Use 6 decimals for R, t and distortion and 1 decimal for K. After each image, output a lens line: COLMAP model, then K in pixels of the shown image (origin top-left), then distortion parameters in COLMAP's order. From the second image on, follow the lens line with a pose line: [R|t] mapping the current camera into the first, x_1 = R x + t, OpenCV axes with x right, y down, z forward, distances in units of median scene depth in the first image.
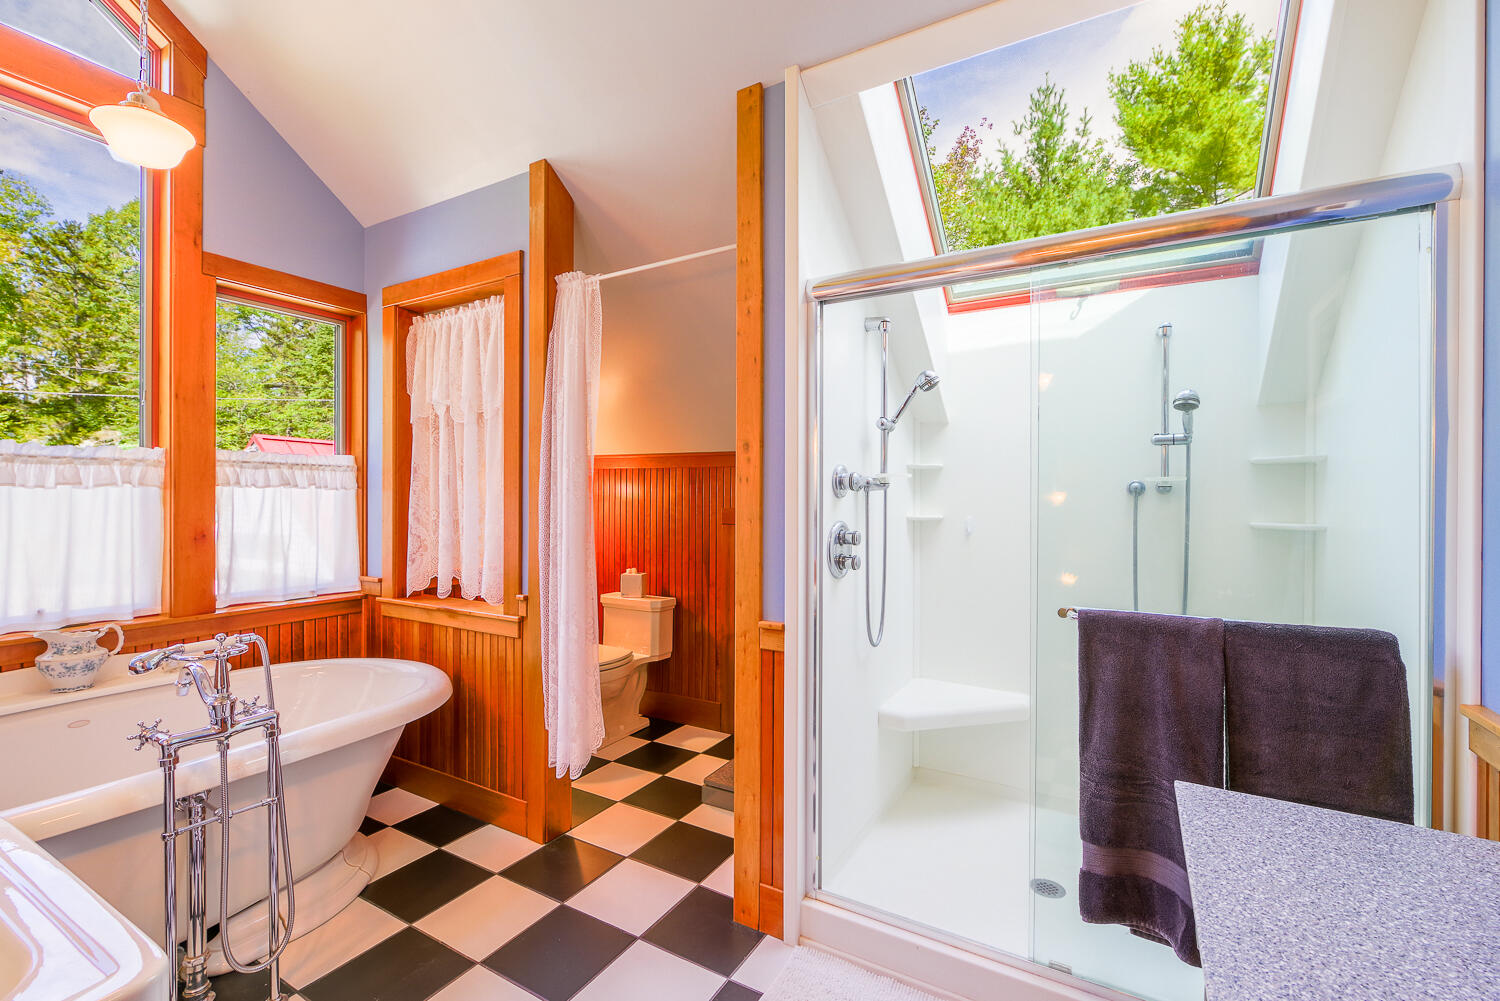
lens RADIAL K [[658.2, 0, 745.2], [0, 658.2, 502.6], [0, 0, 1]] dist [-0.003942, -0.000168]
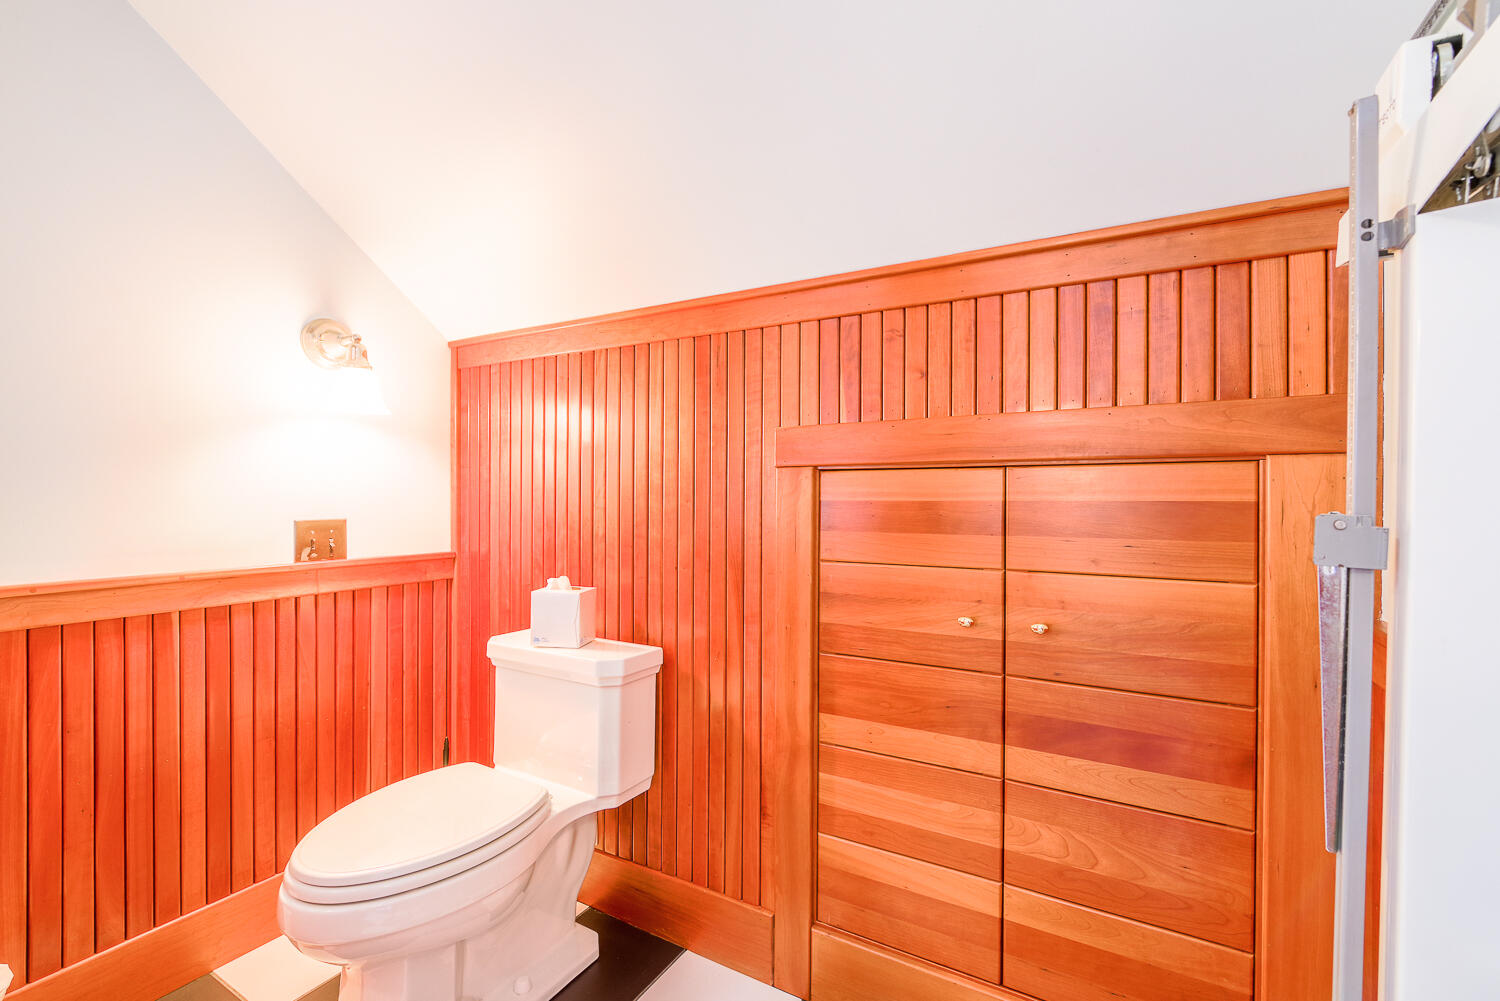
lens RADIAL K [[658.2, 0, 754.1], [0, 658.2, 496.9], [0, 0, 1]] dist [-0.003942, -0.000168]
pose [[0.999911, 0.000355, 0.013343, -0.052082], [-0.000348, 1.000000, -0.000522, 0.048409], [-0.013343, 0.000517, 0.999911, 0.575371]]
